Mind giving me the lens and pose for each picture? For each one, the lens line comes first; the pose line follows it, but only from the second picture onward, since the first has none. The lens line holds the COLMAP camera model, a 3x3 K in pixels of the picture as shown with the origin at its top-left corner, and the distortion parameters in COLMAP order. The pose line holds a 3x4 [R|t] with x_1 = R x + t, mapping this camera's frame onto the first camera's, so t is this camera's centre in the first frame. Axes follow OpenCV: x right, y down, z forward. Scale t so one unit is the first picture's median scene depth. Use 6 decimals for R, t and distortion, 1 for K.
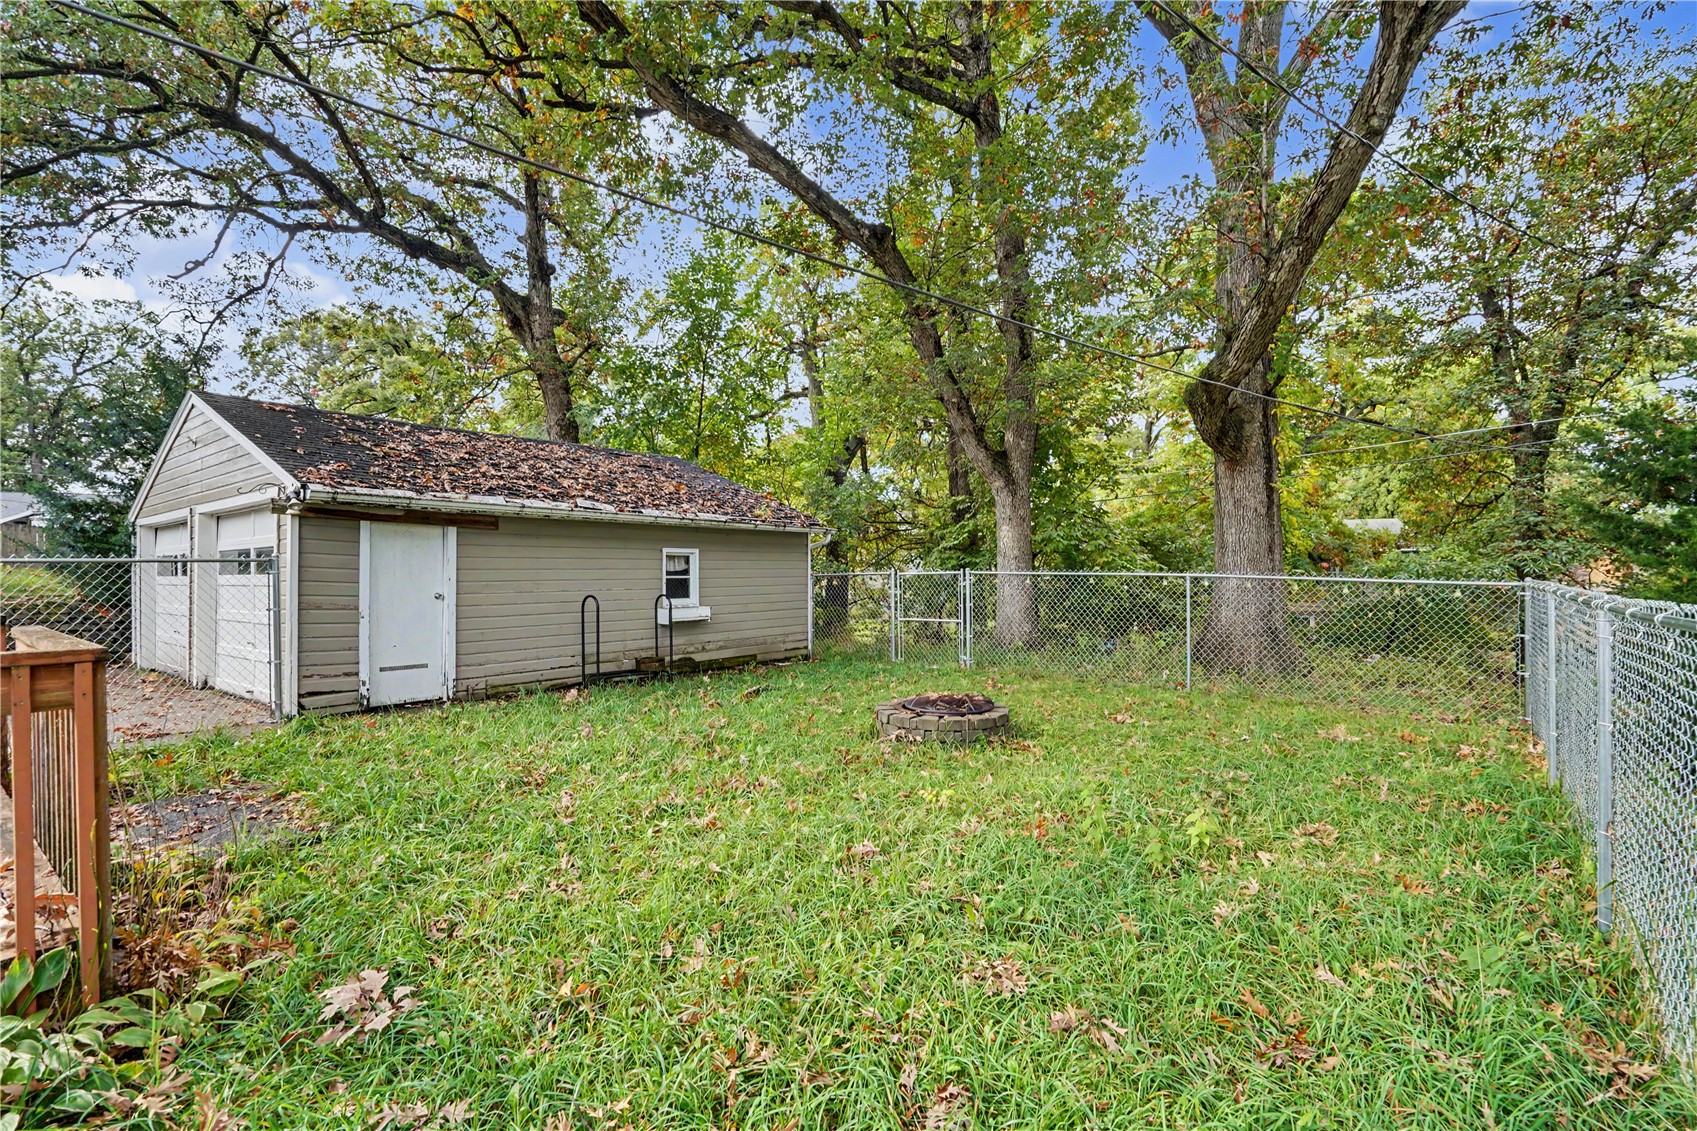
lens RADIAL K [[782.1, 0, 849.1], [0, 782.1, 577.3], [0, 0, 1]] dist [0.001335, 0.000242]
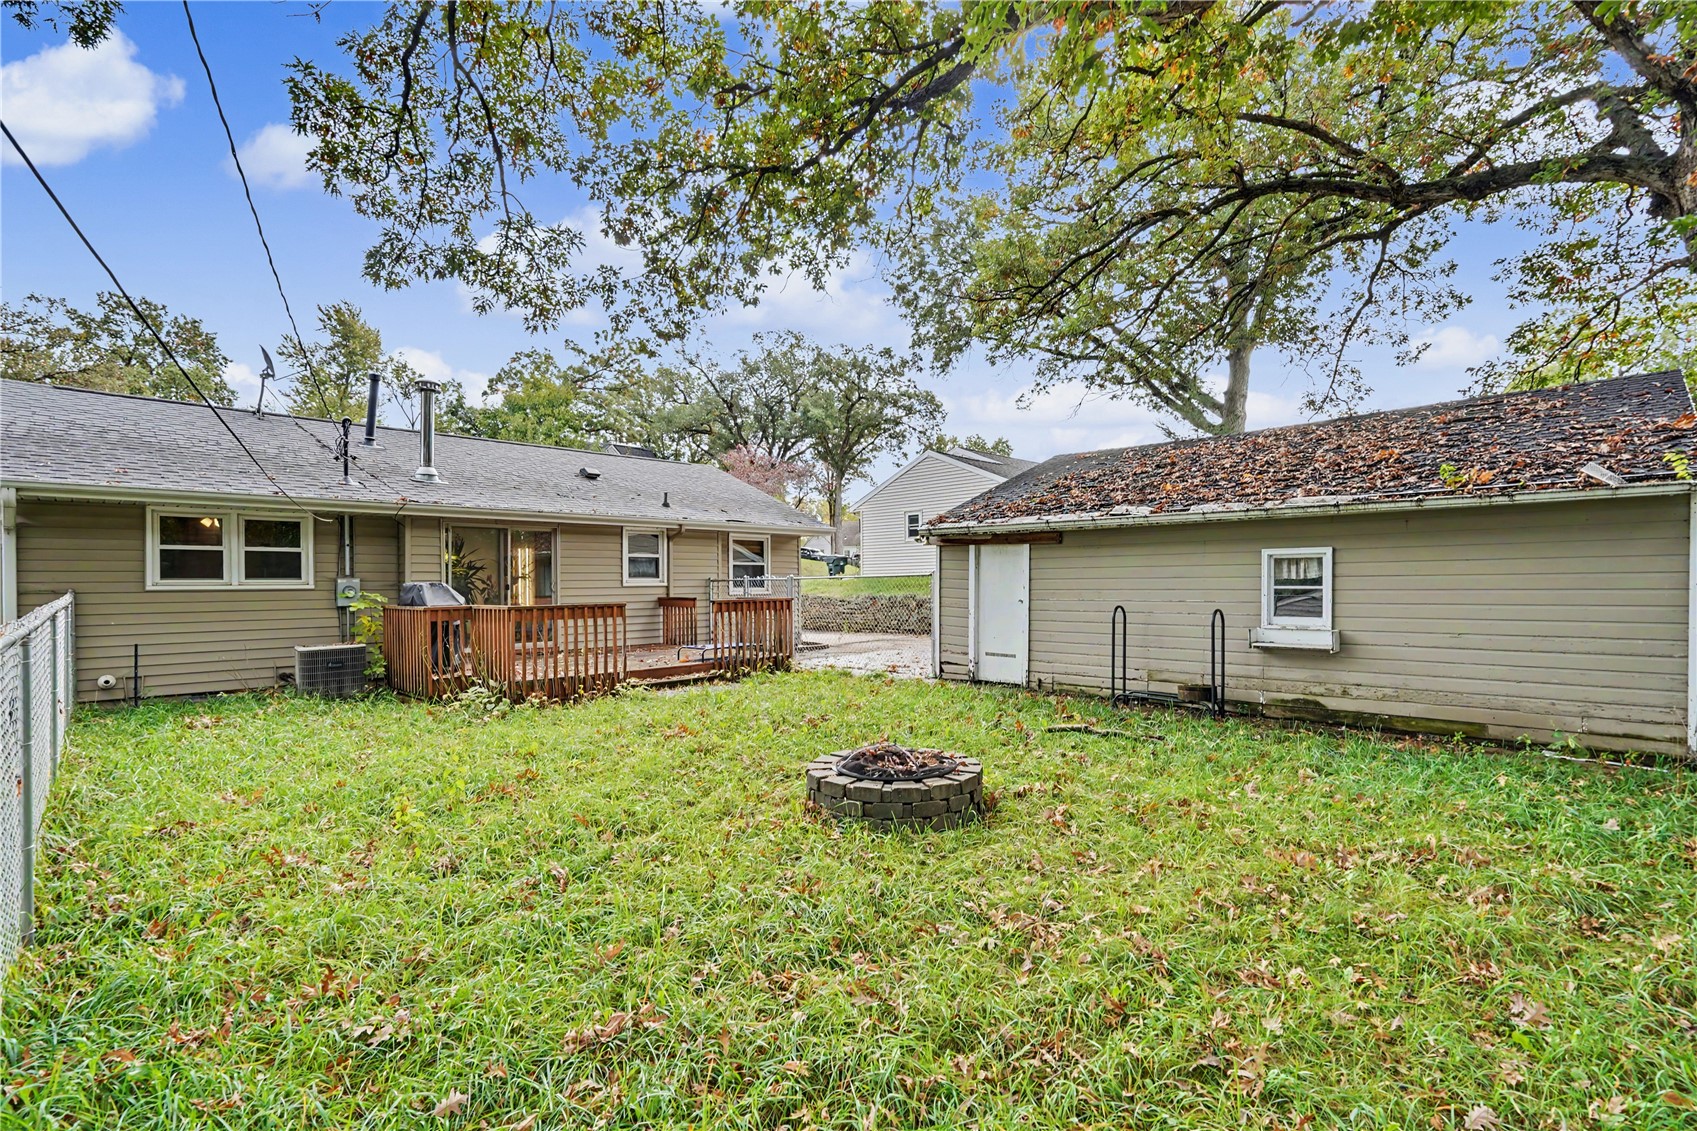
lens RADIAL K [[782.1, 0, 849.8], [0, 782.1, 573.5], [0, 0, 1]] dist [0.001335, 0.000242]
pose [[-0.128470, 0.000922, -0.991713, 0.647241], [0.005958, 0.999982, 0.000158, -0.018729], [0.991695, -0.005888, -0.128473, 0.793679]]
